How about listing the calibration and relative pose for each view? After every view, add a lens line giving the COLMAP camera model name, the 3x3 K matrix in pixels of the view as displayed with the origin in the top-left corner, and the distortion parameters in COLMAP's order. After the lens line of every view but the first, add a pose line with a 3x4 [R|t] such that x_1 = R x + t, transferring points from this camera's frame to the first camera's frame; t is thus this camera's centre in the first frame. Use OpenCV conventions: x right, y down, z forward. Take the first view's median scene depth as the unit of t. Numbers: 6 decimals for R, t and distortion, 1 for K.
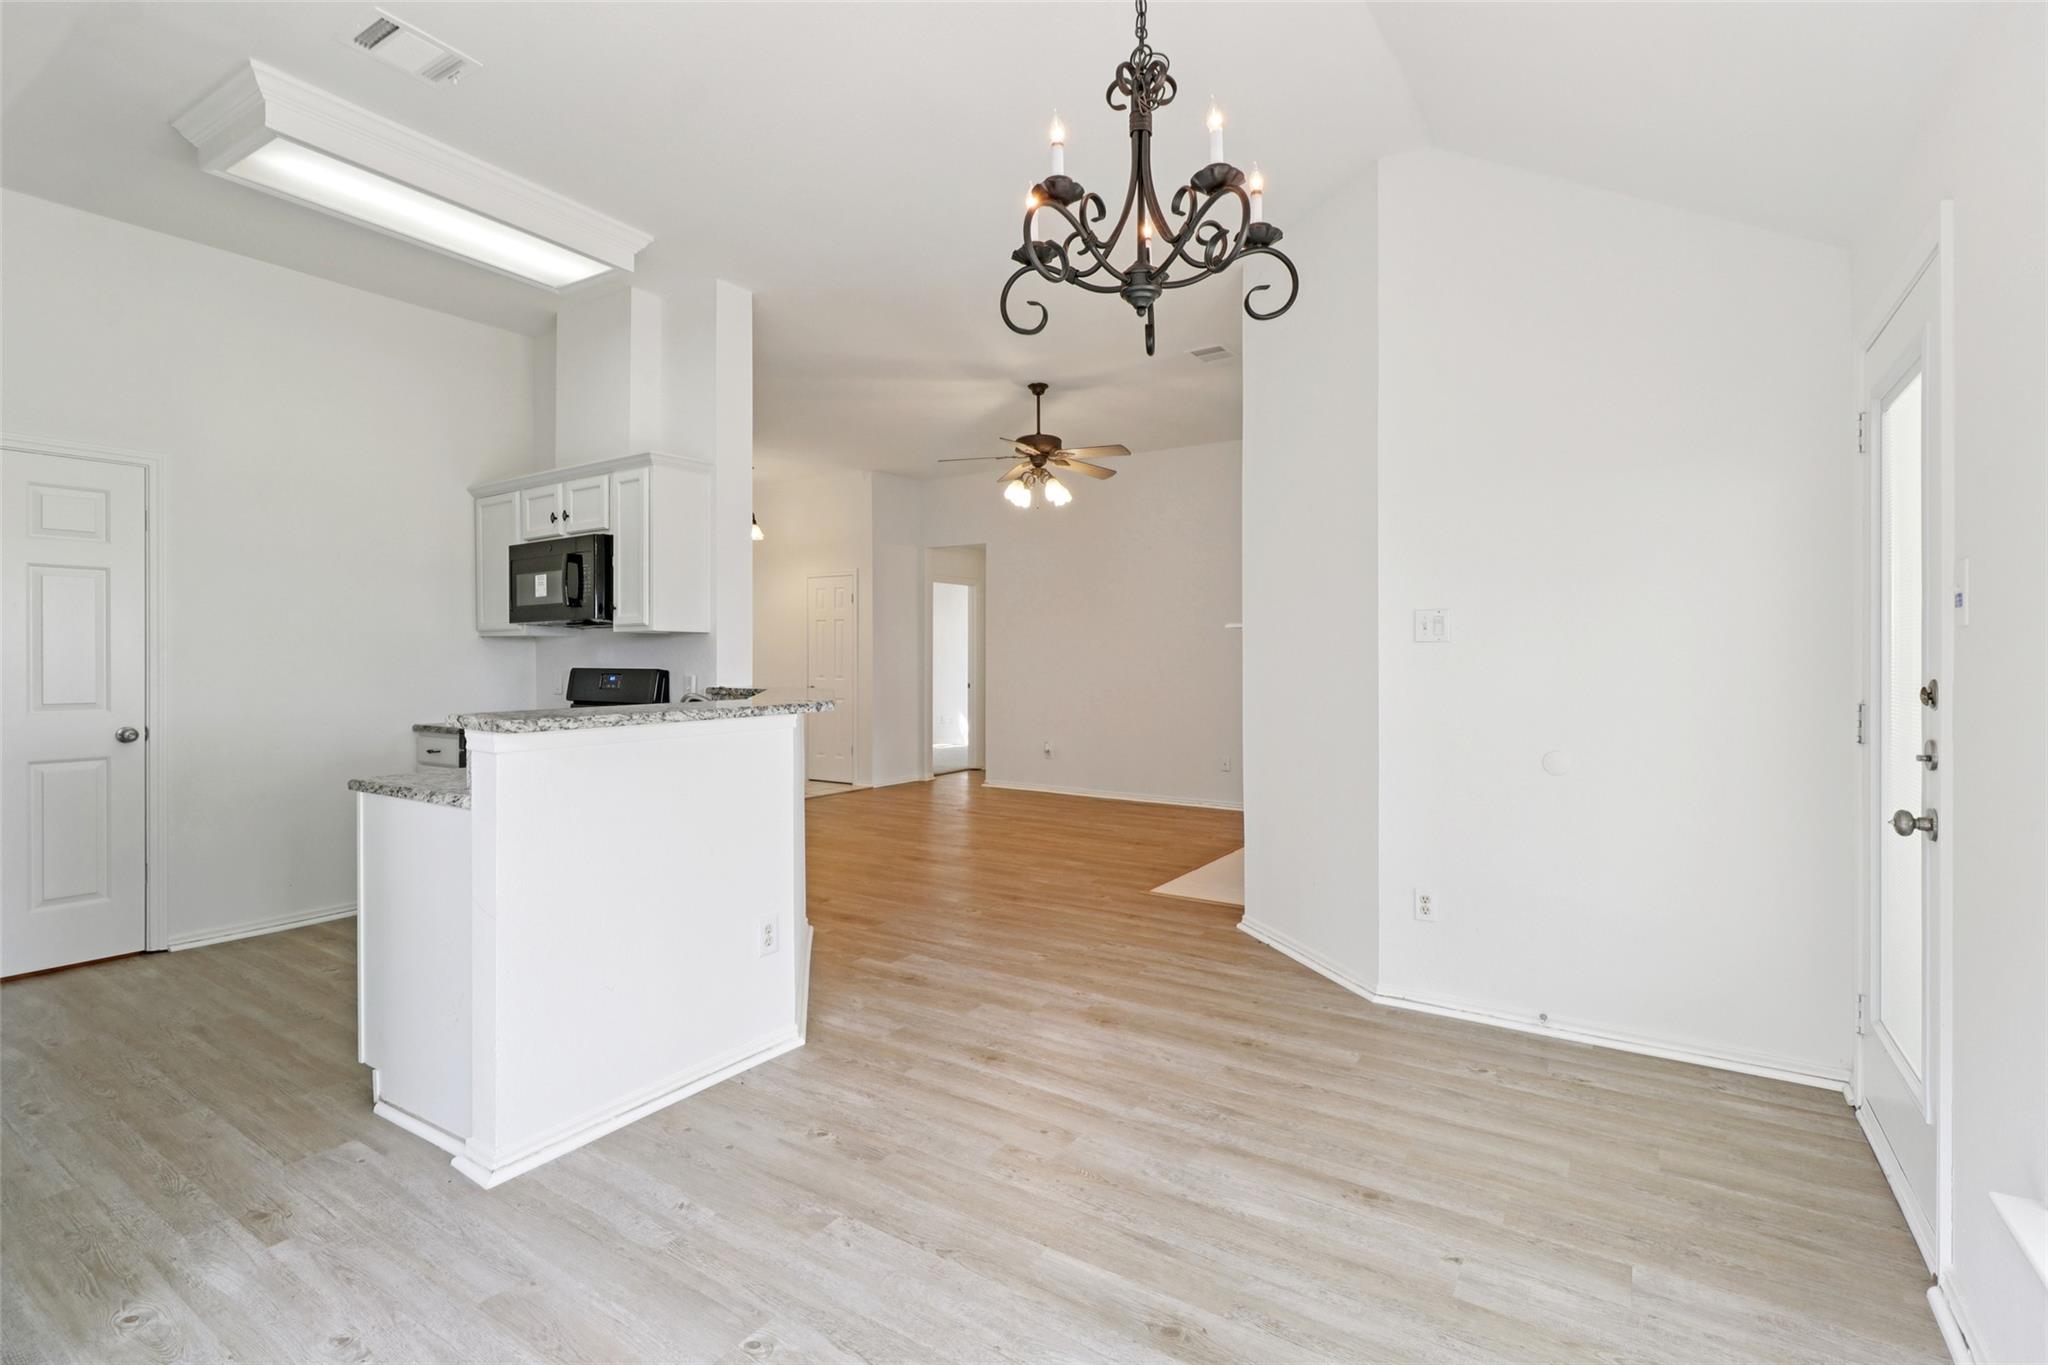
lens RADIAL K [[948.5, 0, 1018.2], [0, 948.5, 660.3], [0, 0, 1]] dist [0.006192, -0.002322]
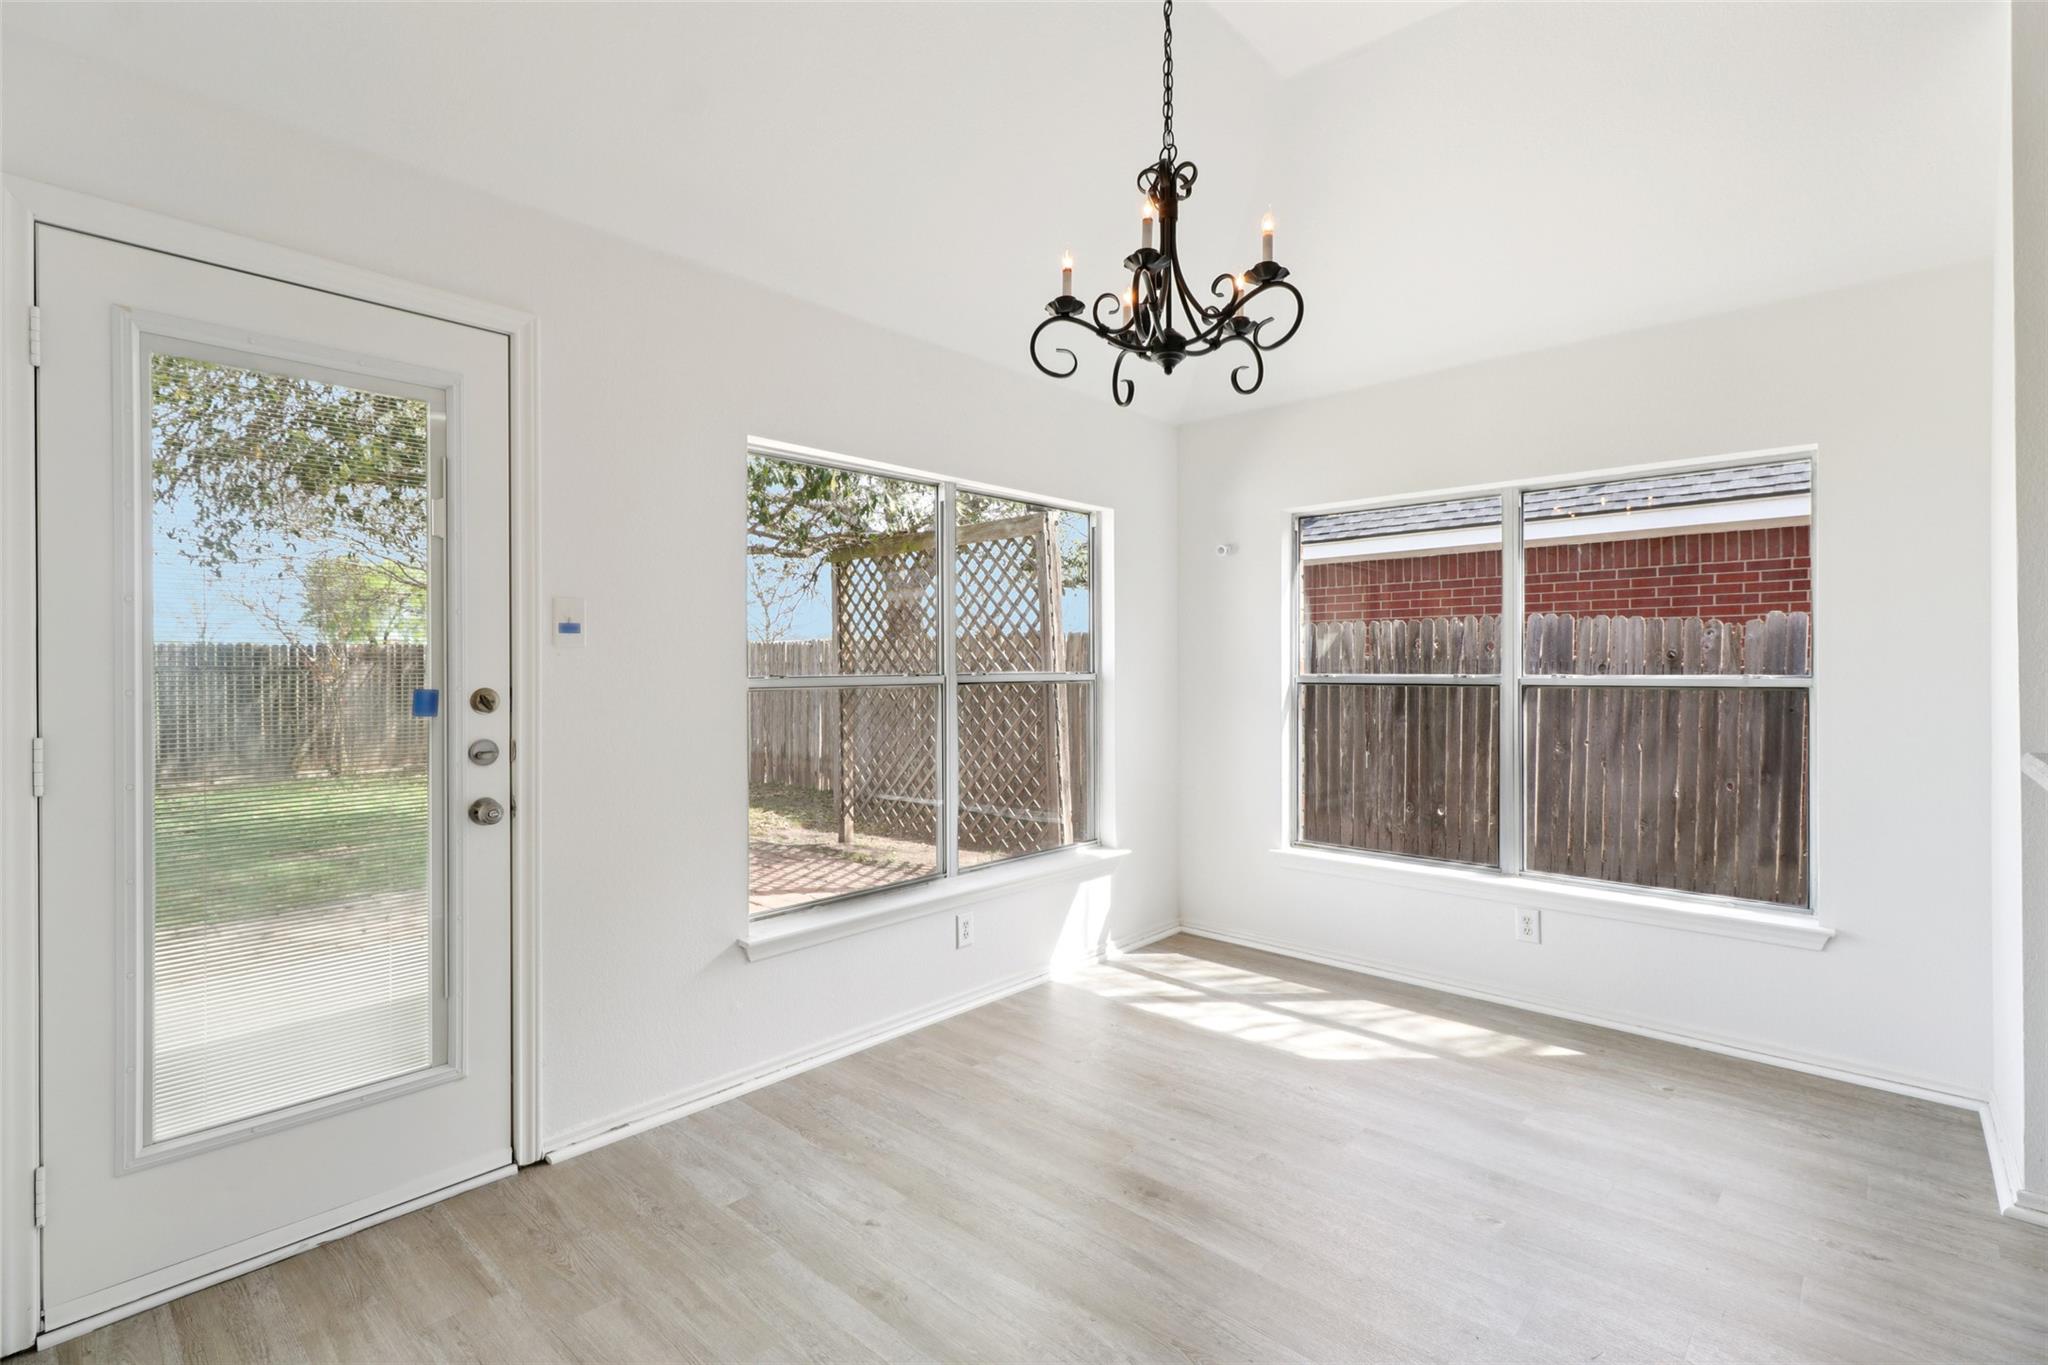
lens RADIAL K [[948.5, 0, 1011.7], [0, 948.5, 675.6], [0, 0, 1]] dist [0.006192, -0.002322]
pose [[-0.986110, 0.002973, 0.166066, 0.050011], [0.003835, 0.999981, 0.004867, 0.000280], [-0.166048, 0.005436, -0.986103, 0.863381]]
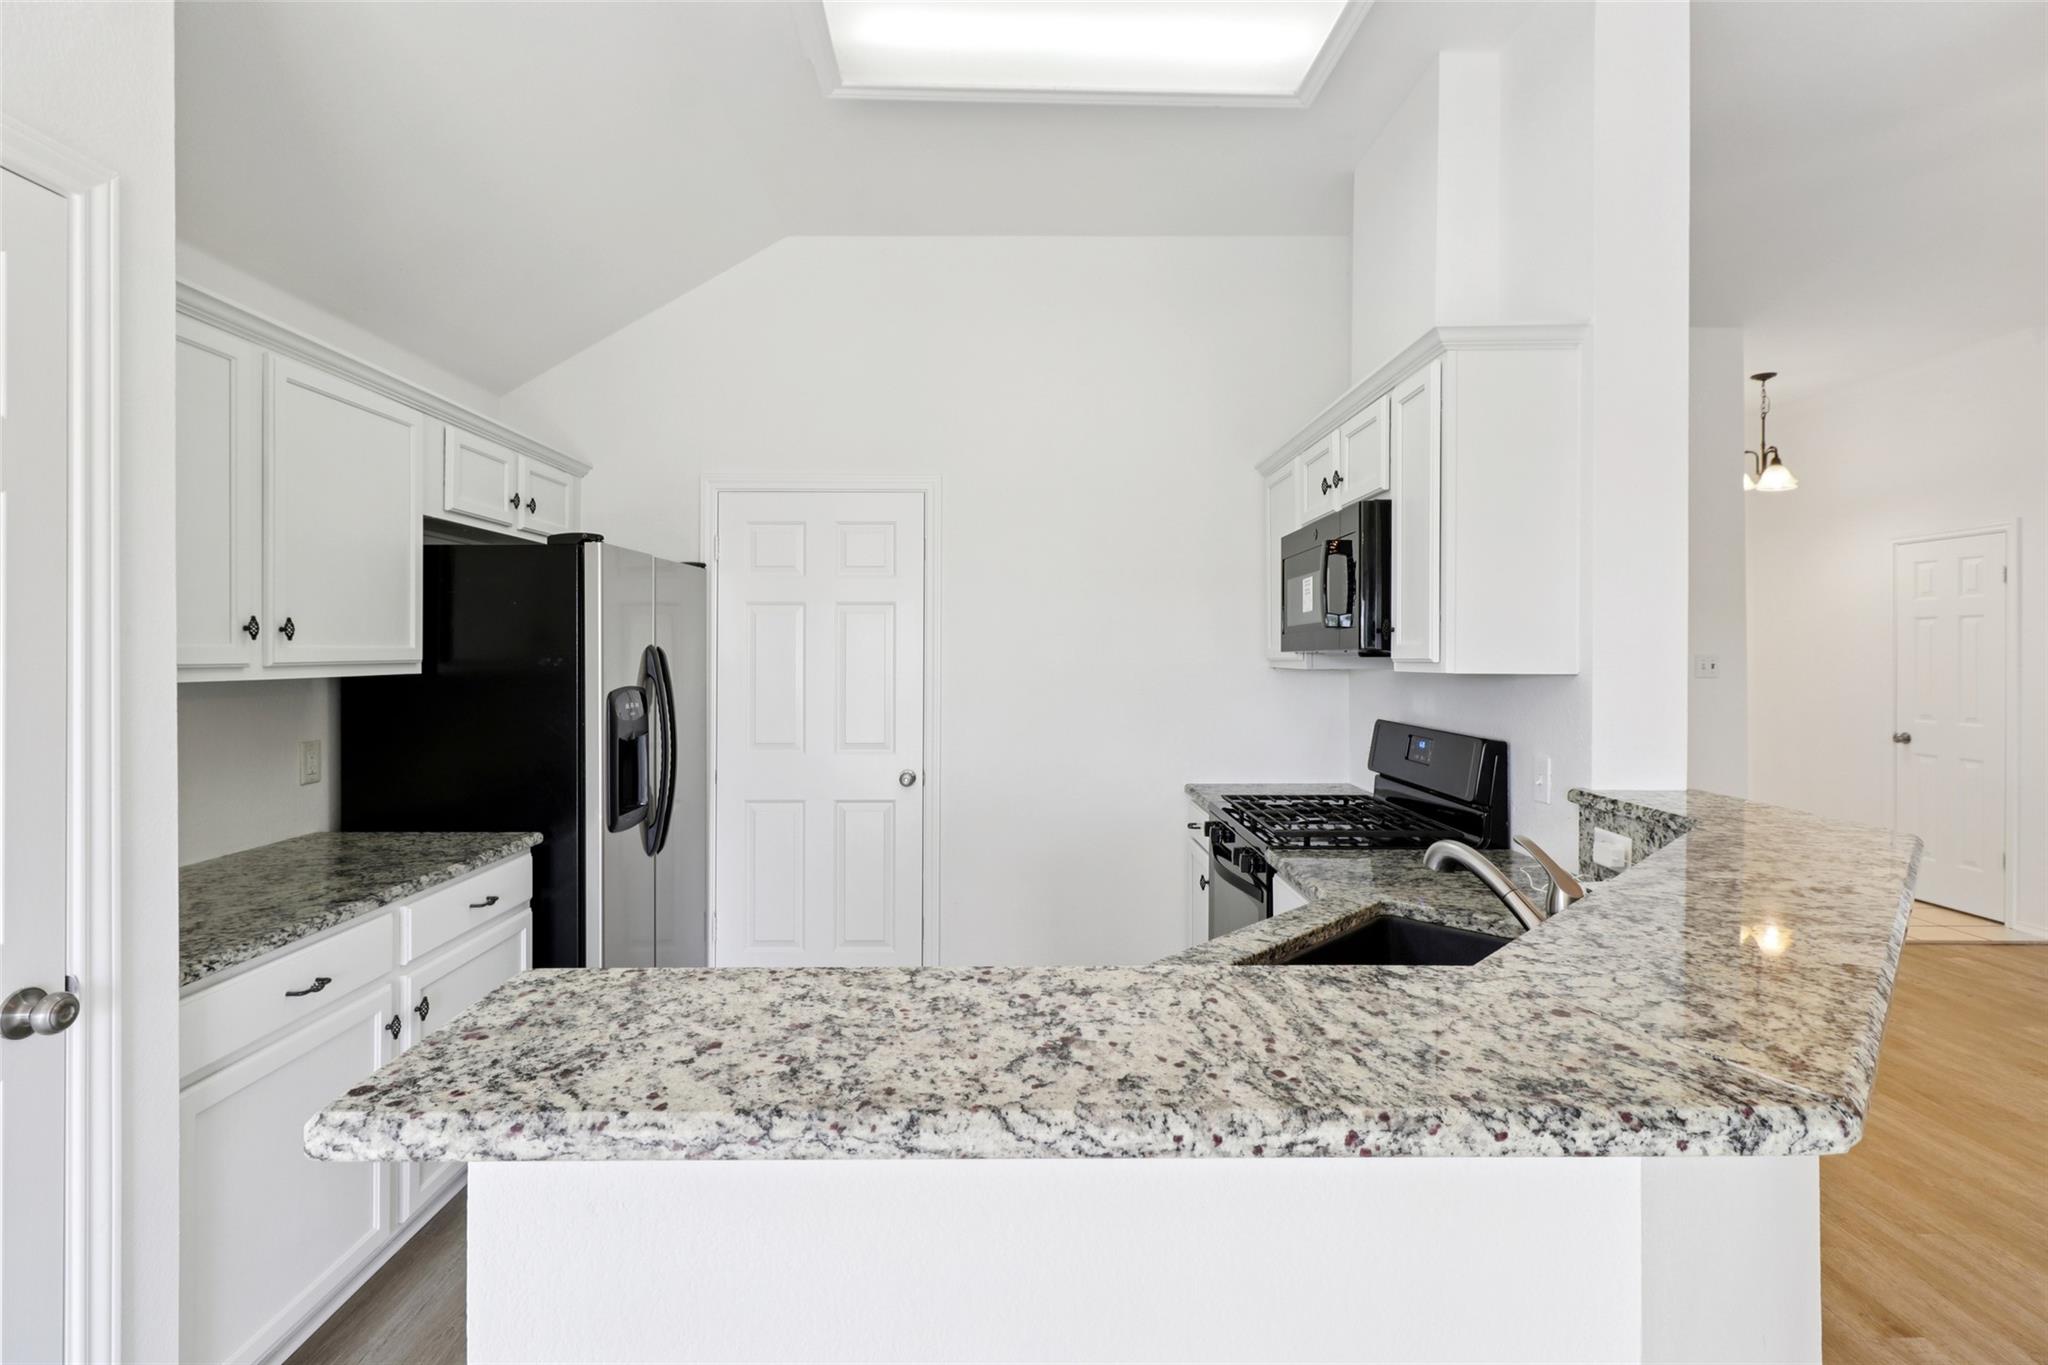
lens RADIAL K [[948.5, 0, 1009.6], [0, 948.5, 654.8], [0, 0, 1]] dist [0.006192, -0.002322]
pose [[0.553551, 0.002014, -0.832813, -0.079238], [-0.003658, 0.999993, -0.000013, -0.037191], [0.832807, 0.003053, 0.553555, 0.475014]]
